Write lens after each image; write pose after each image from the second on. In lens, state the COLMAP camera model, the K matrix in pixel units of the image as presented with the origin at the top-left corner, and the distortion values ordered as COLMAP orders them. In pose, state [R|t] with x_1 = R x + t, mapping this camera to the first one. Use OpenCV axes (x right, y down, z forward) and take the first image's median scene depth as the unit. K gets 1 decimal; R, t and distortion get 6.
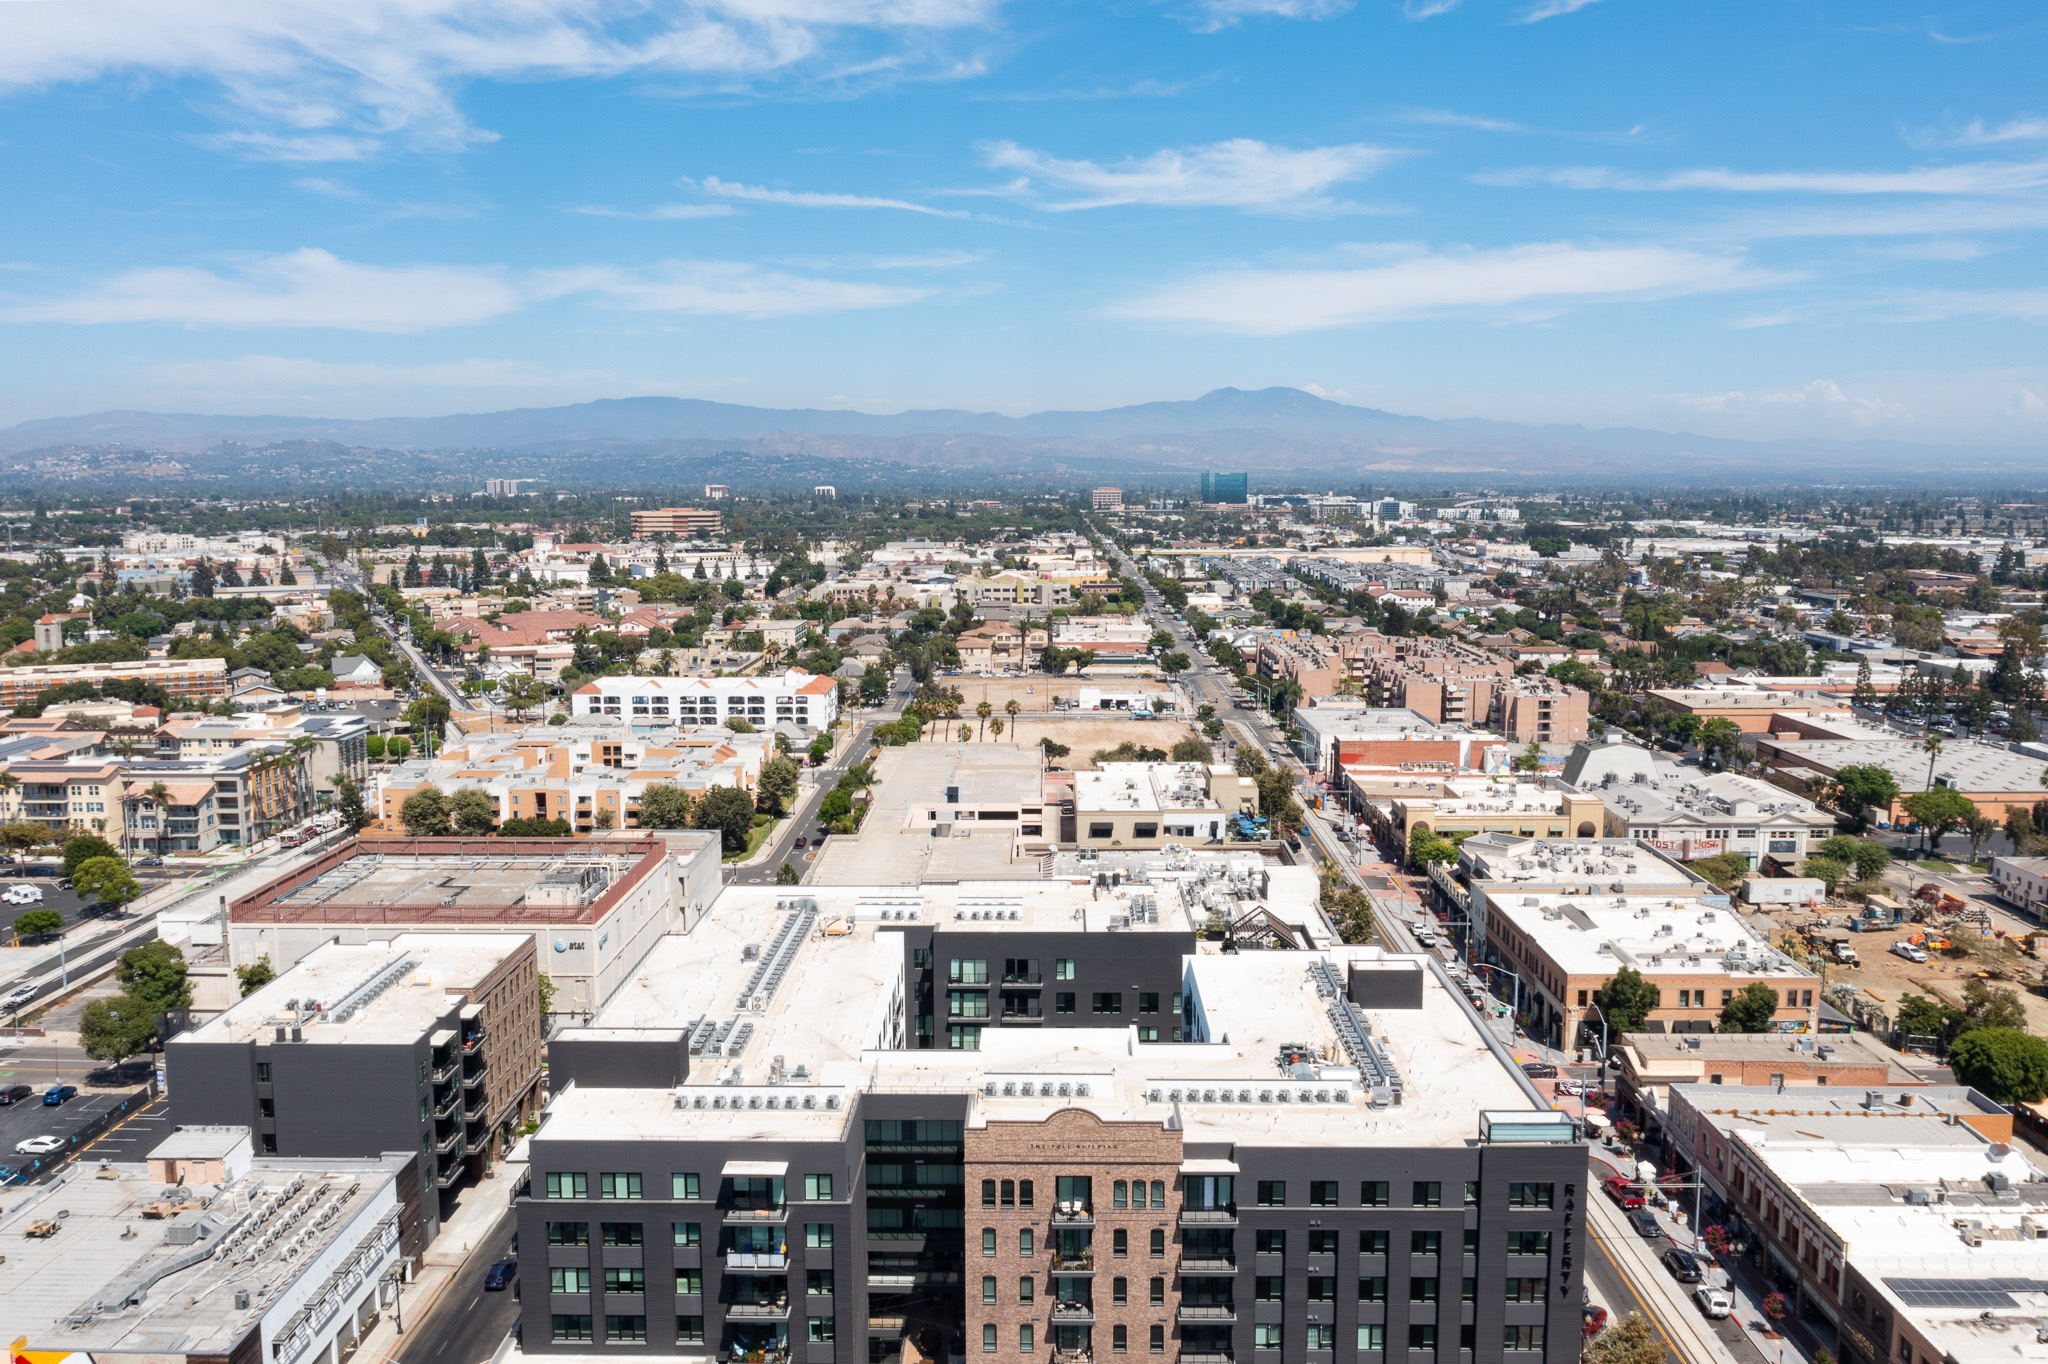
lens RADIAL K [[1624.0, 0, 1024.0], [0, 1624.0, 682.0], [0, 0, 1]] dist [-0.012922, 0.001514]
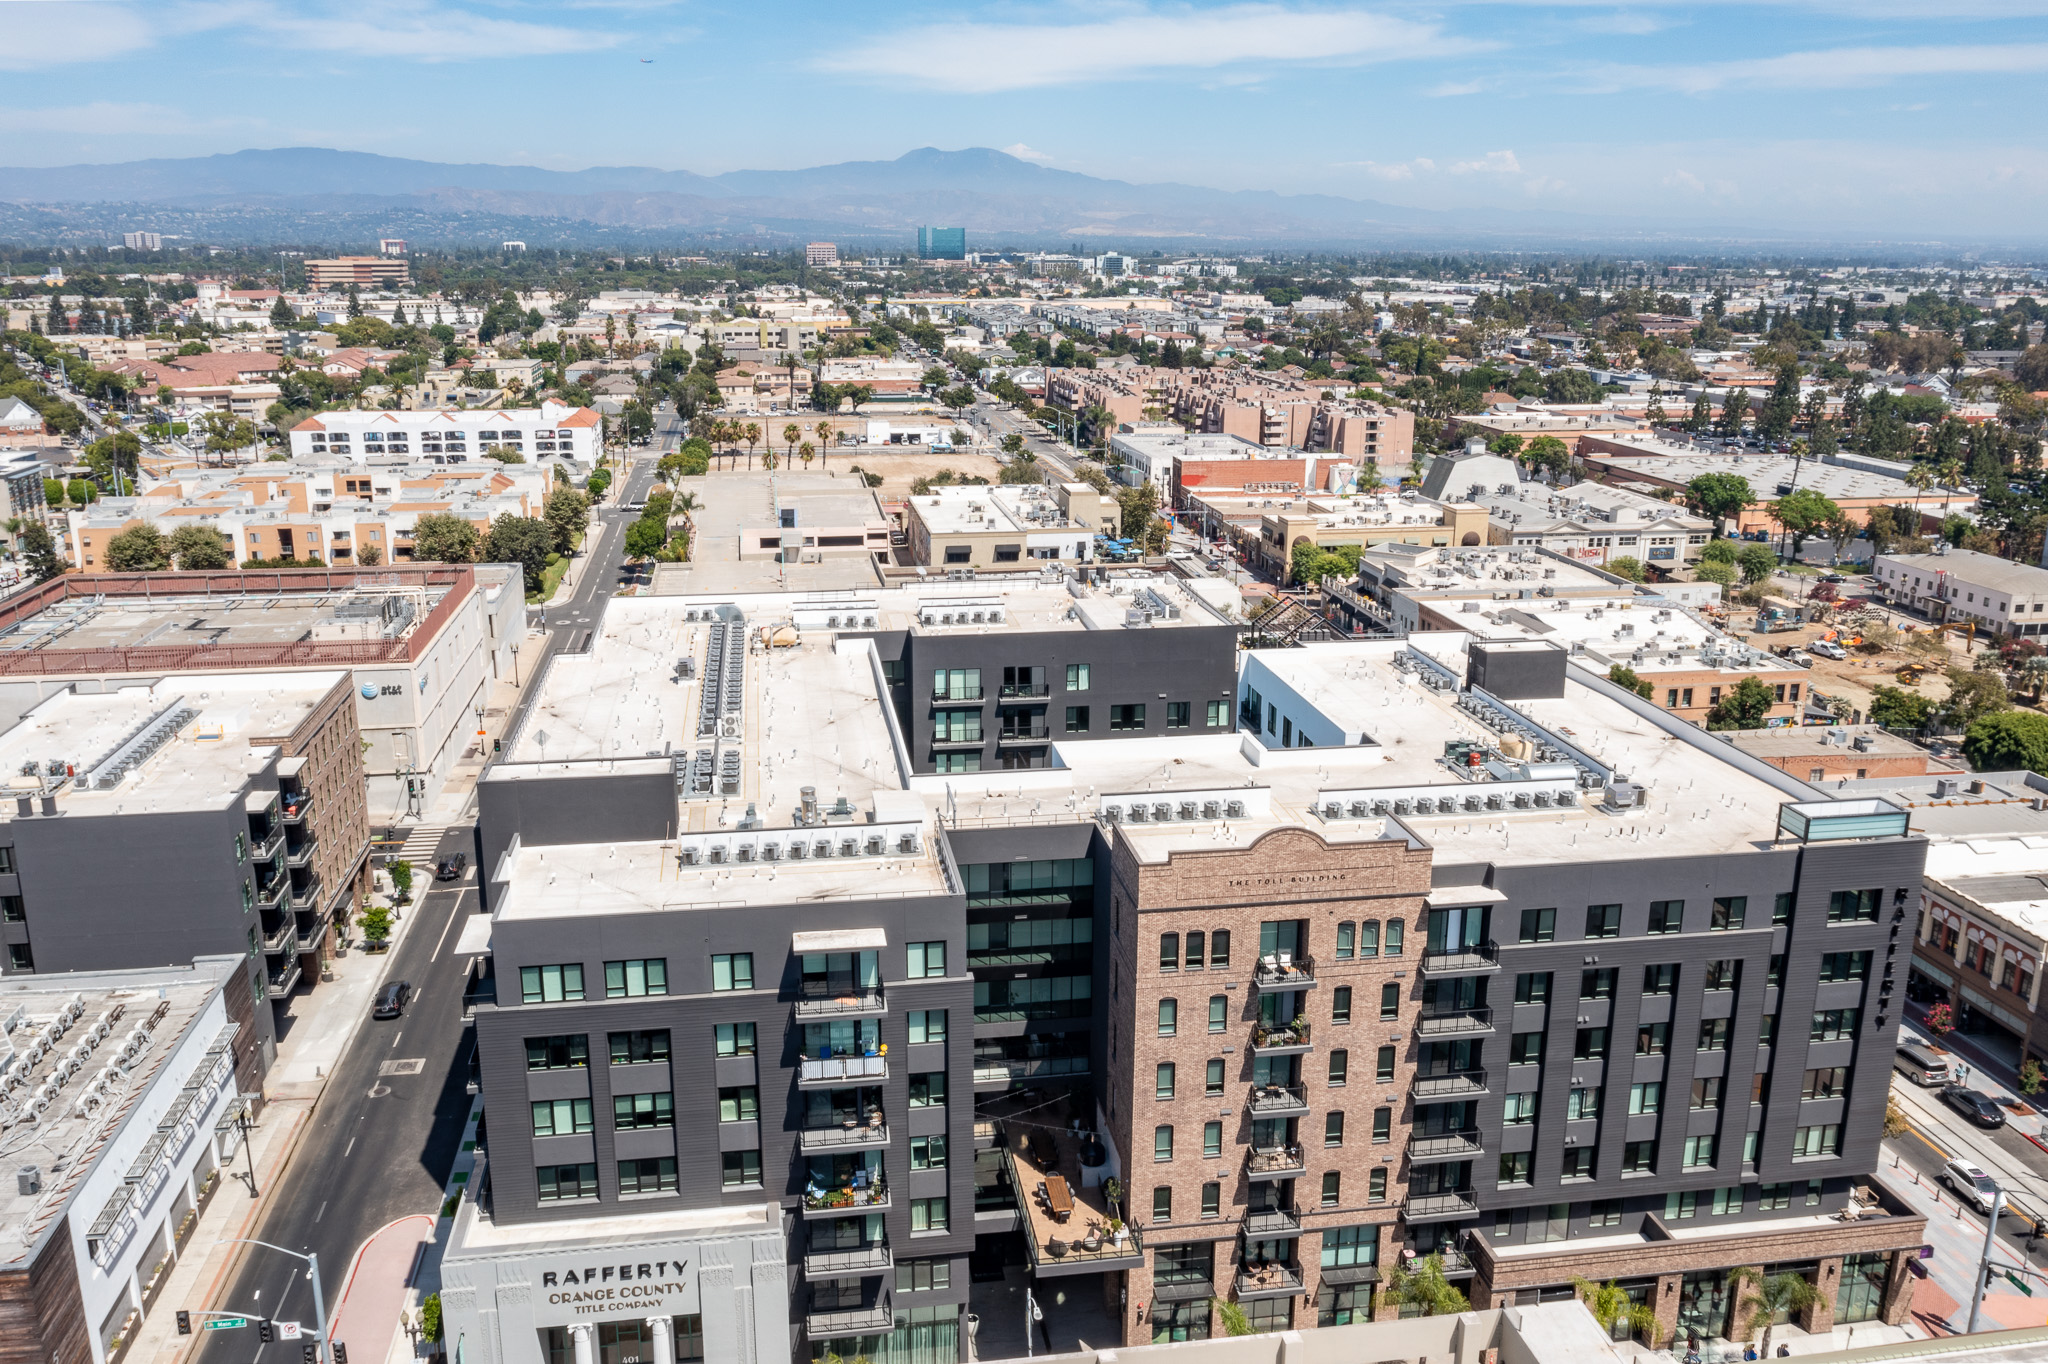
lens RADIAL K [[1624.0, 0, 1024.0], [0, 1624.0, 682.0], [0, 0, 1]] dist [-0.012922, 0.001514]
pose [[0.984575, -0.039764, 0.170384, -0.122506], [0.015179, 0.989573, 0.143231, 0.057737], [-0.174303, -0.138435, 0.974912, 0.202010]]
